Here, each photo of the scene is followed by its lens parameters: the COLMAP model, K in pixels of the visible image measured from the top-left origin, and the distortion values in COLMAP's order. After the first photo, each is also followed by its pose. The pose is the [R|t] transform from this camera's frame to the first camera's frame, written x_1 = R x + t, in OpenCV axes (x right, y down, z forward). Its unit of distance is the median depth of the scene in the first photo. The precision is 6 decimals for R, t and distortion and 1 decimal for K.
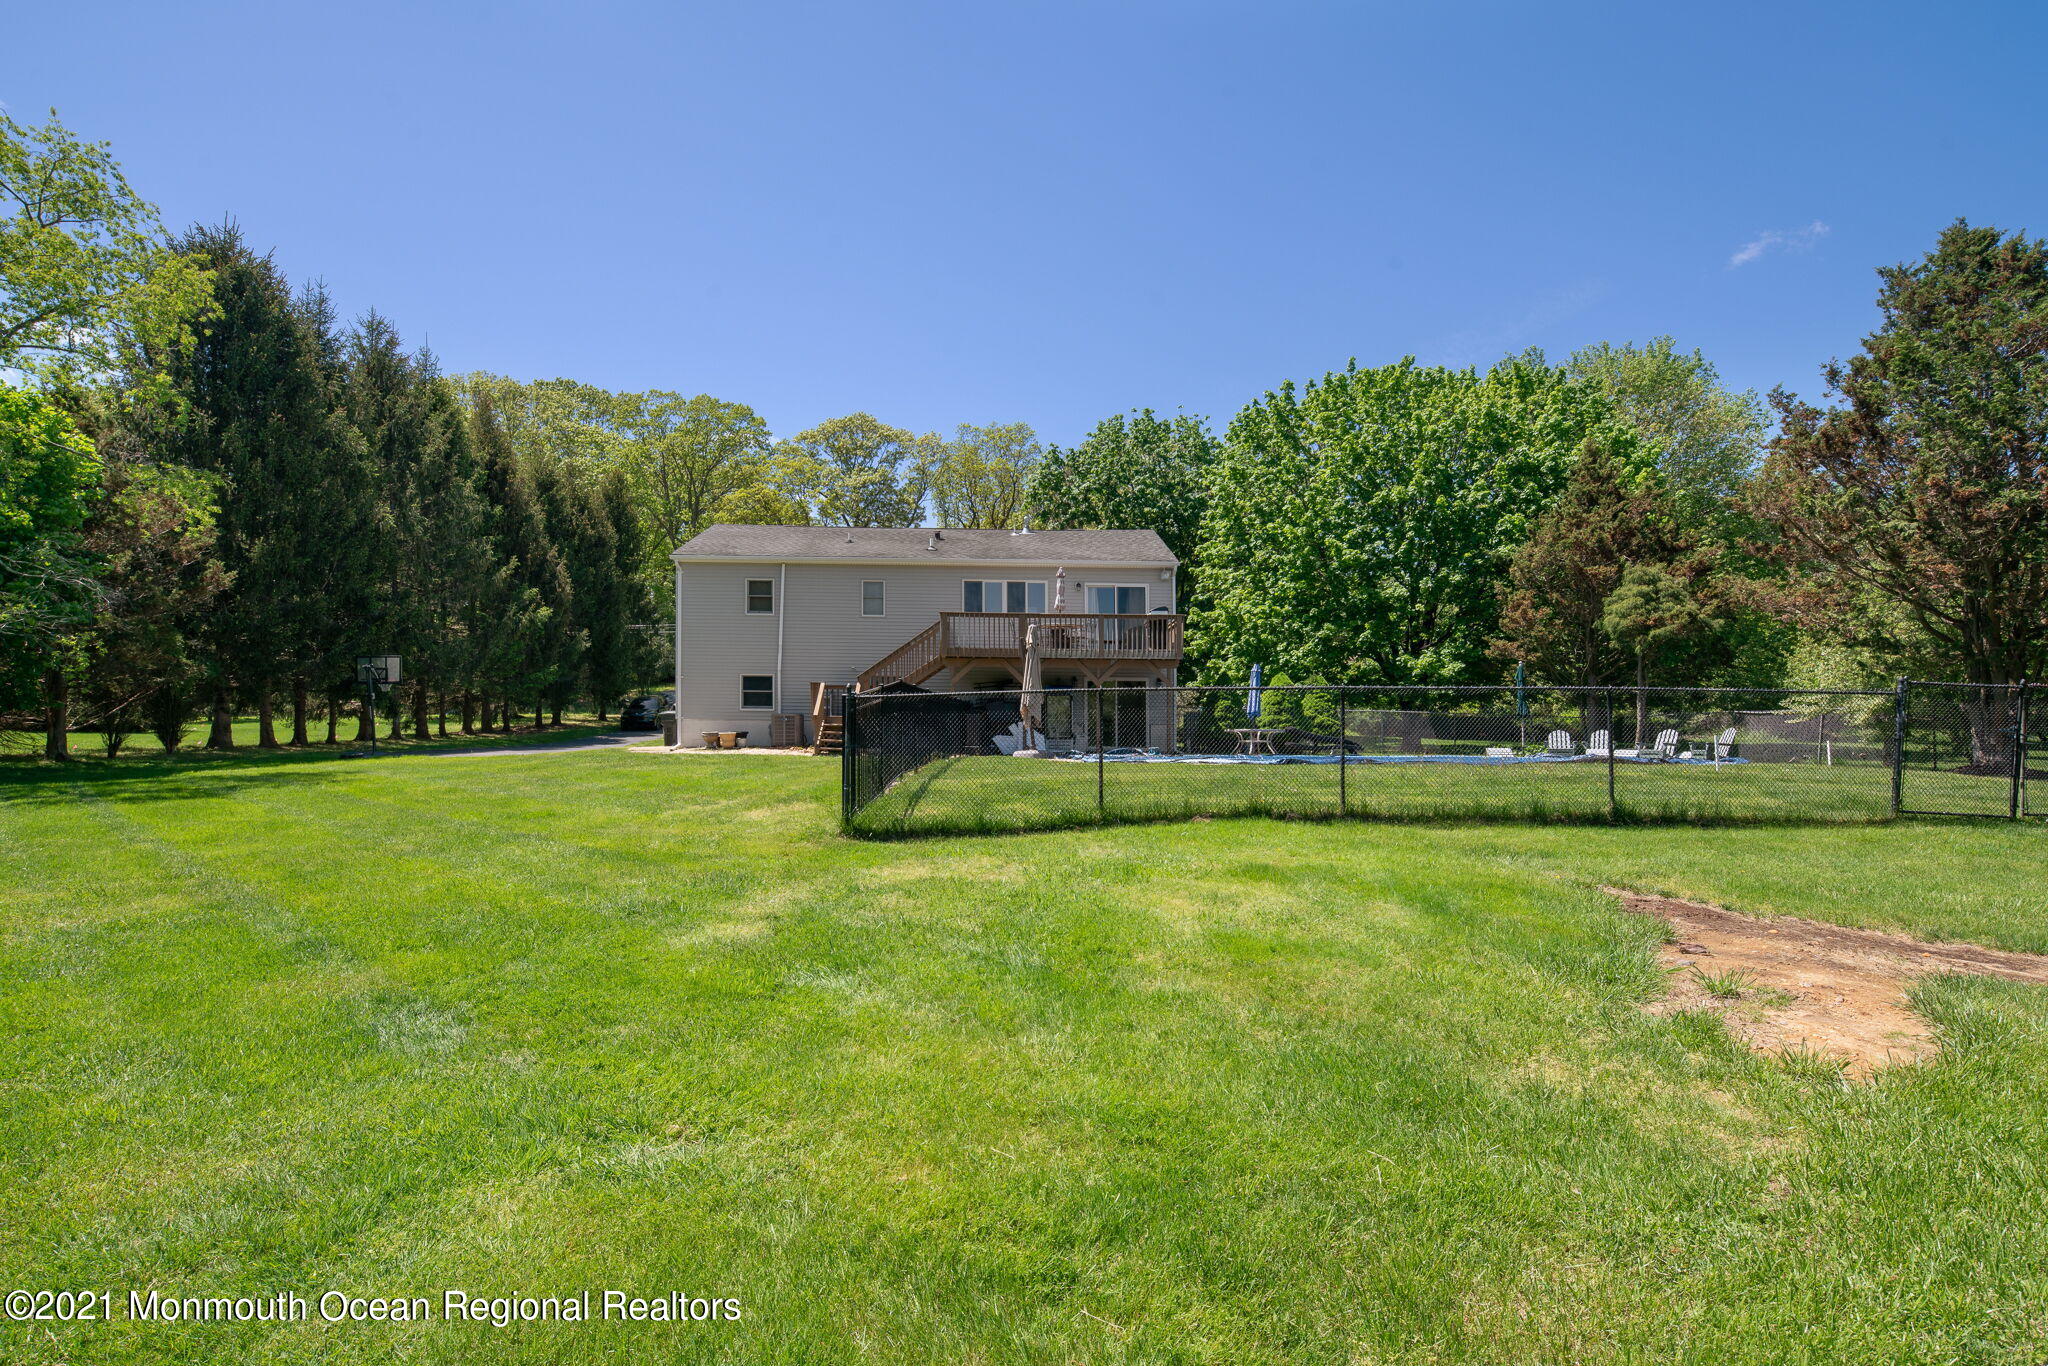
lens RADIAL K [[1018.9, 0, 1030.4], [0, 1018.9, 691.5], [0, 0, 1]] dist [0.001318, 0.000230]
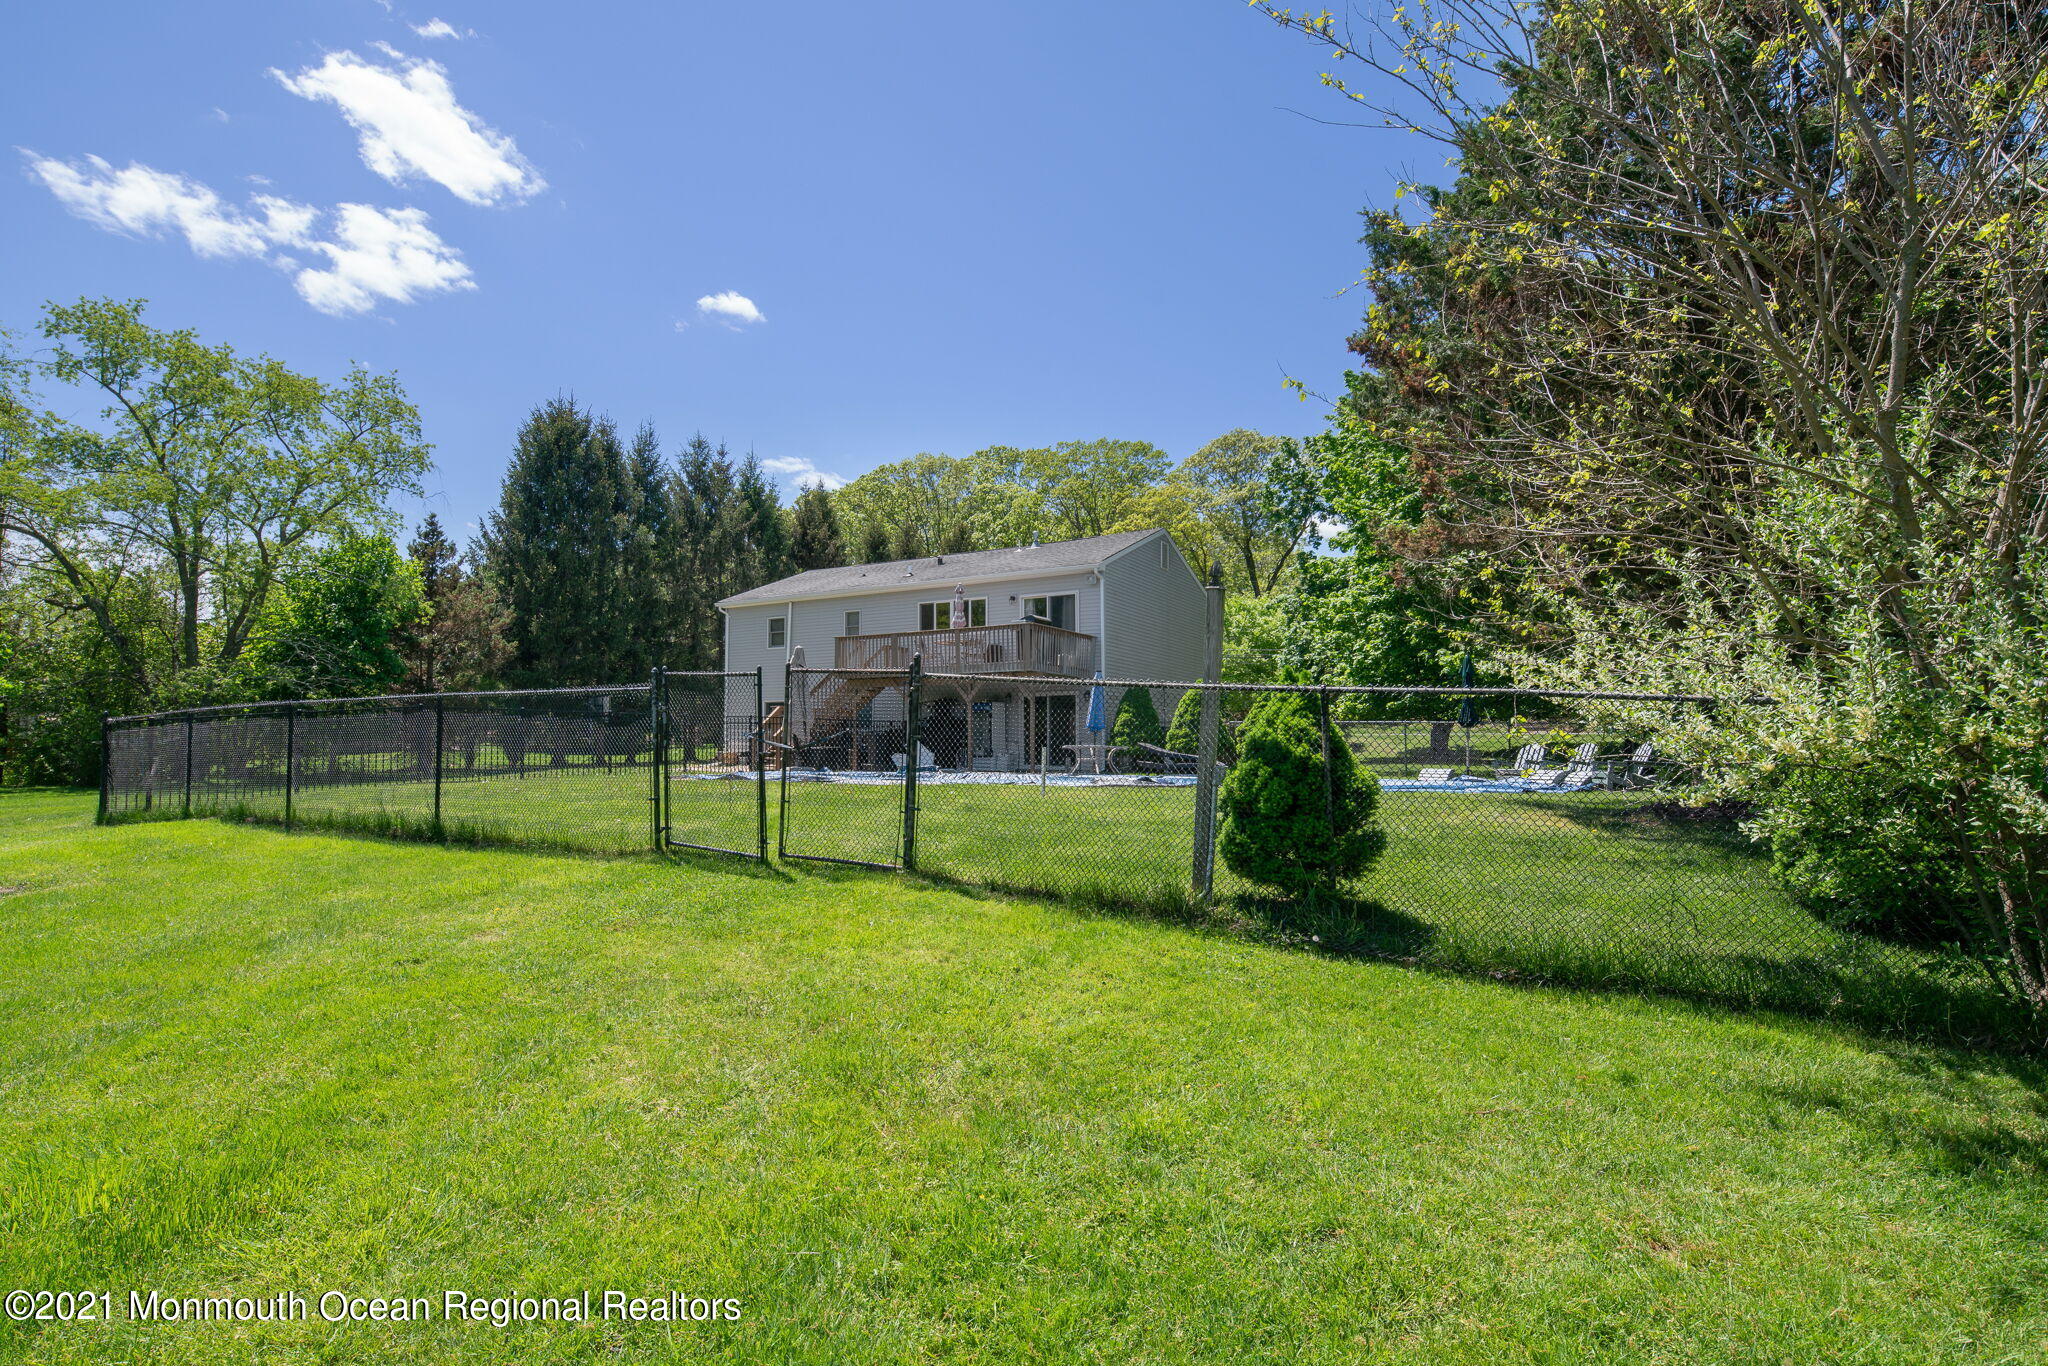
lens RADIAL K [[1007.2, 0, 966.5], [0, 1007.2, 622.8], [0, 0, 1]] dist [-0.003179, -0.000406]
pose [[0.820585, -0.076779, -0.566344, 0.555142], [0.025322, 0.994846, -0.098182, 0.012175], [0.570963, 0.066226, 0.818300, 0.187341]]
